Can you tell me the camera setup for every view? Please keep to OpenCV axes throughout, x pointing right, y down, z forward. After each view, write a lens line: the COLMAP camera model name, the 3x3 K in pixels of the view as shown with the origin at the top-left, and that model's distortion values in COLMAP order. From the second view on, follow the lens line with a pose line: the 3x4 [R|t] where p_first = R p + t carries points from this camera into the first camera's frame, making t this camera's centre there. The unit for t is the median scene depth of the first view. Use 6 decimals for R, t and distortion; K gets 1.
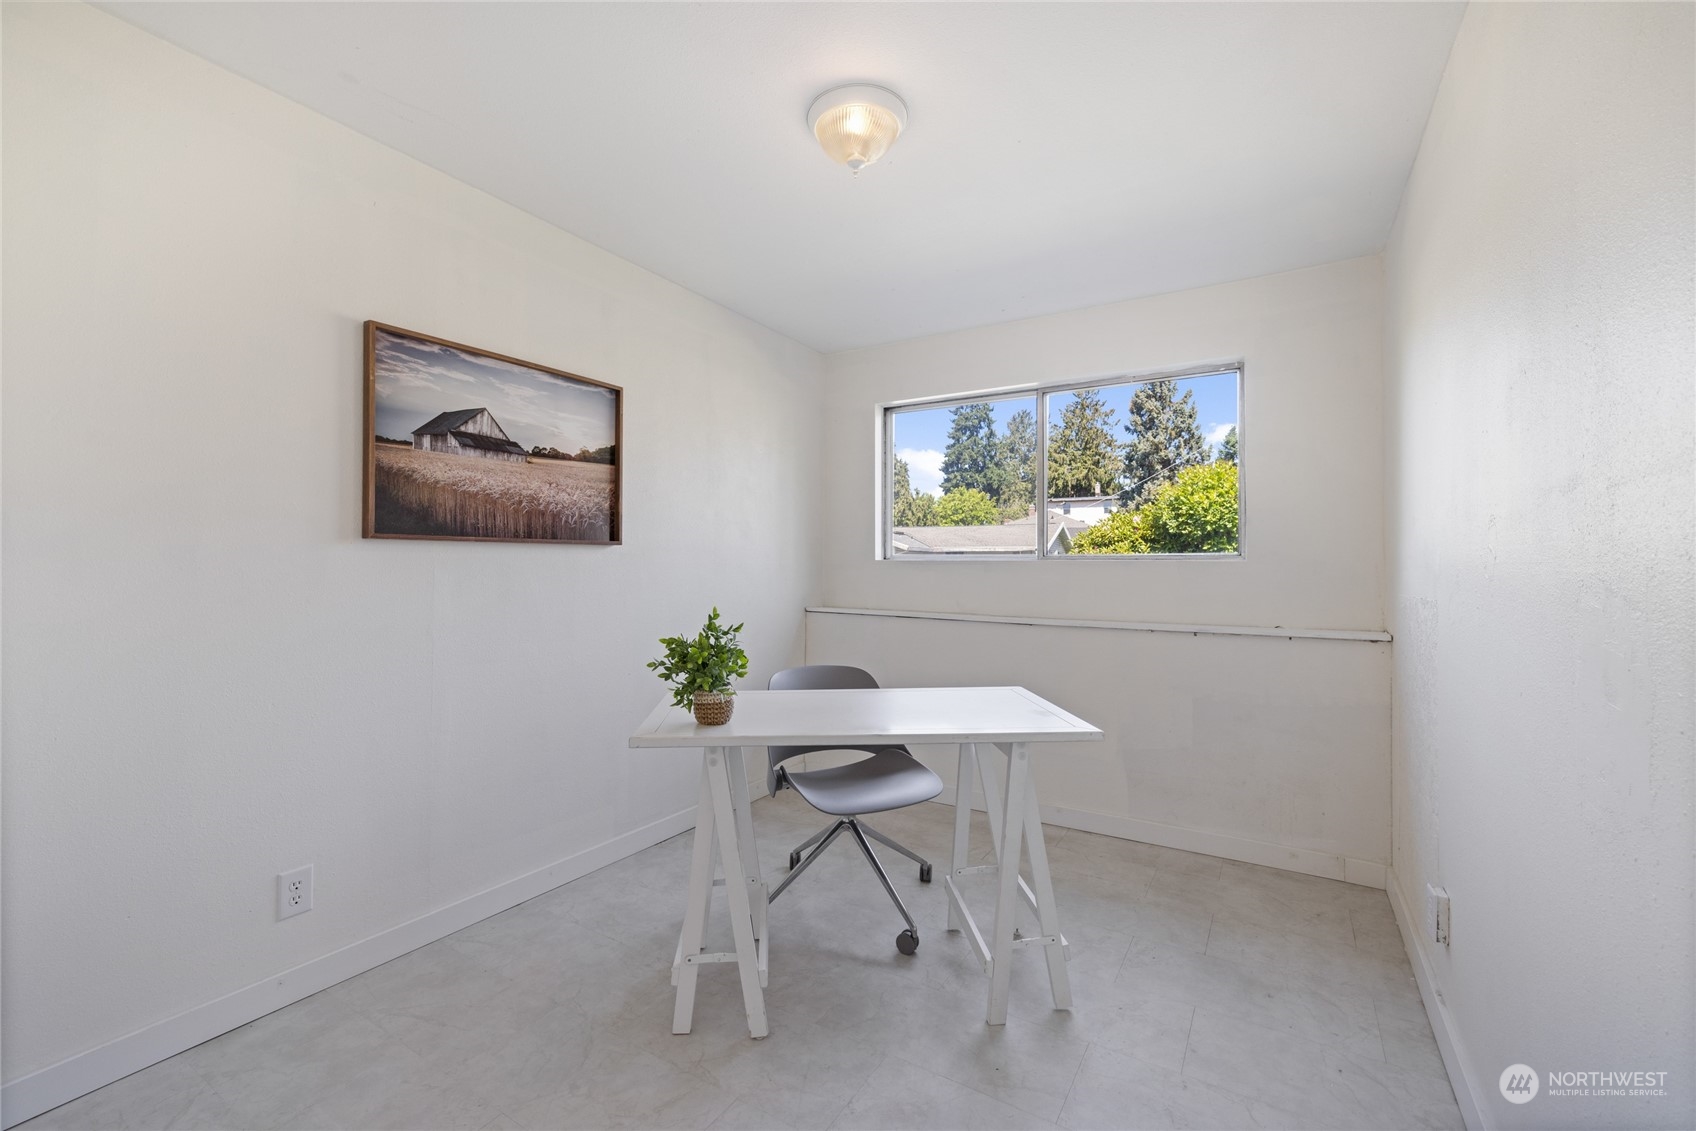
lens RADIAL K [[717.0, 0, 844.5], [0, 717.0, 556.1], [0, 0, 1]] dist [-0.001131, 0.001765]
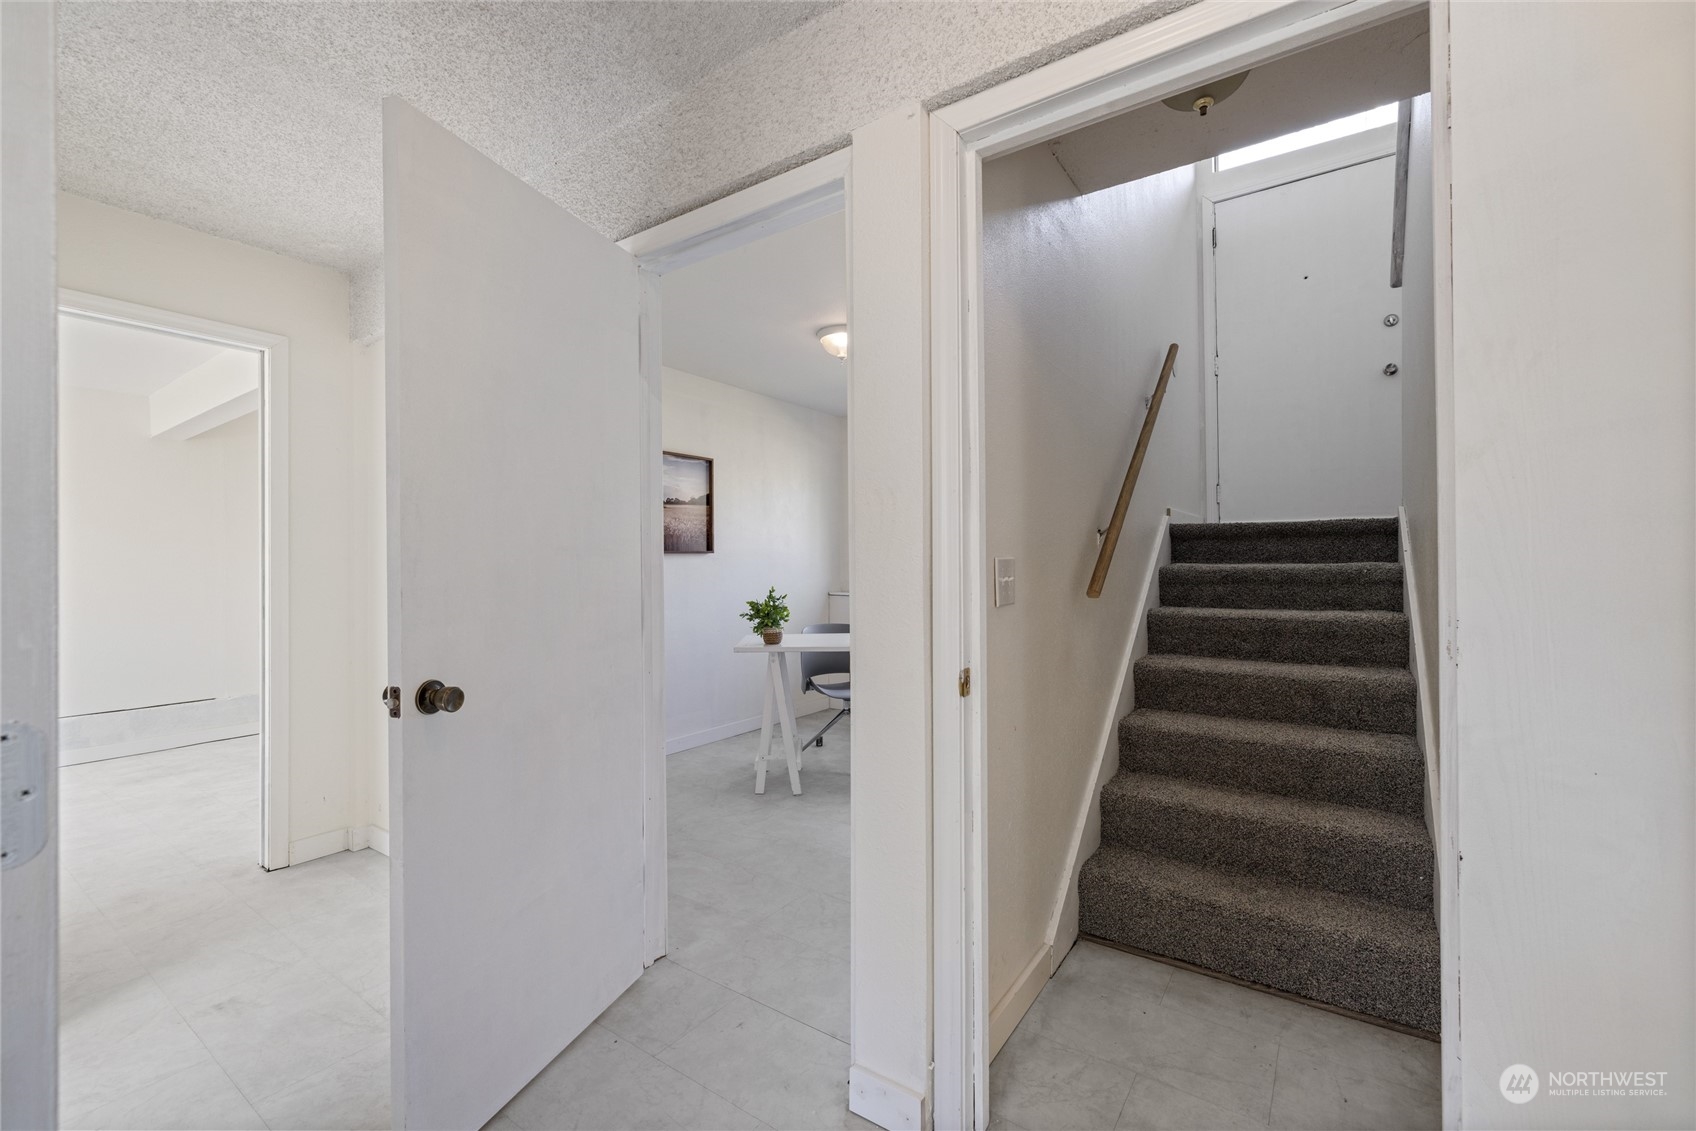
lens RADIAL K [[717.0, 0, 843.6], [0, 717.0, 565.5], [0, 0, 1]] dist [-0.001131, 0.001765]
pose [[0.998121, -0.010894, -0.060293, 0.137341], [0.011976, 0.999773, 0.017614, -0.018995], [0.060088, -0.018303, 0.998025, -0.981939]]
